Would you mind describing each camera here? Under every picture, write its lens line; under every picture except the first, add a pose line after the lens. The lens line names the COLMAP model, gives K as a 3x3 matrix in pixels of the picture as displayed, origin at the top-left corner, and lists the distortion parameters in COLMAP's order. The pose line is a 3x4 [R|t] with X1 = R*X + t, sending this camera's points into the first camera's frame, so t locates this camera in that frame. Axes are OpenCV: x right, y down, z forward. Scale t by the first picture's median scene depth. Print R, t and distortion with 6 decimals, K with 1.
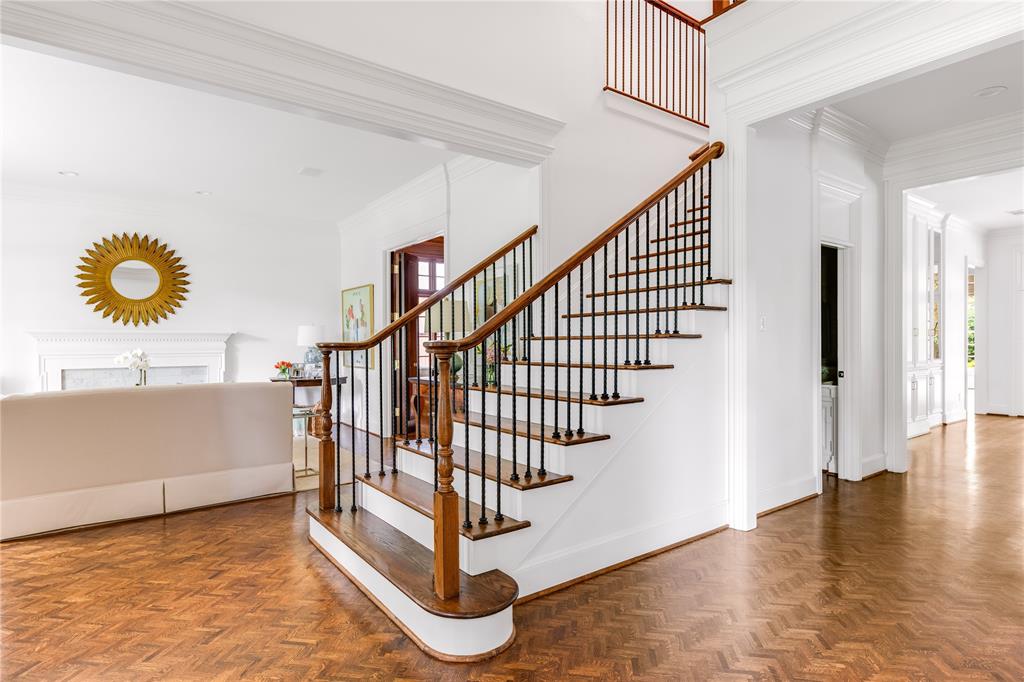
lens RADIAL K [[549.9, 0, 519.4], [0, 549.9, 347.4], [0, 0, 1]] dist [-0.002224, 0.003714]
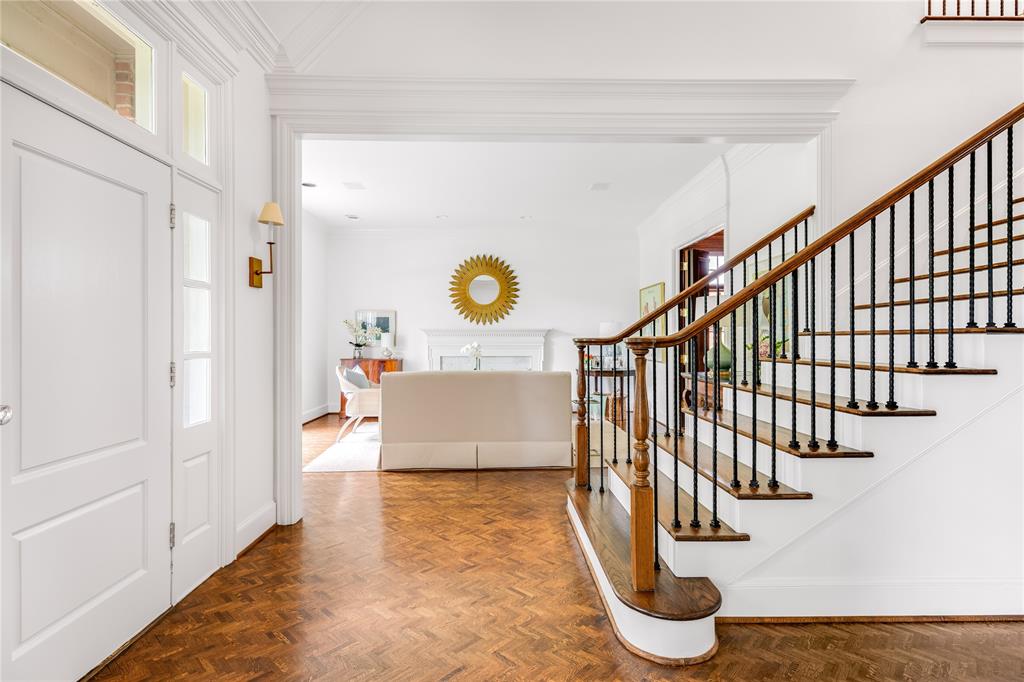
lens RADIAL K [[519.2, 0, 510.7], [0, 519.2, 333.8], [0, 0, 1]] dist [0.016158, -0.001731]
pose [[0.811204, -0.002149, -0.584760, 0.159045], [-0.006371, 0.999901, -0.012513, -0.002982], [0.584729, 0.013877, 0.811110, 0.048145]]
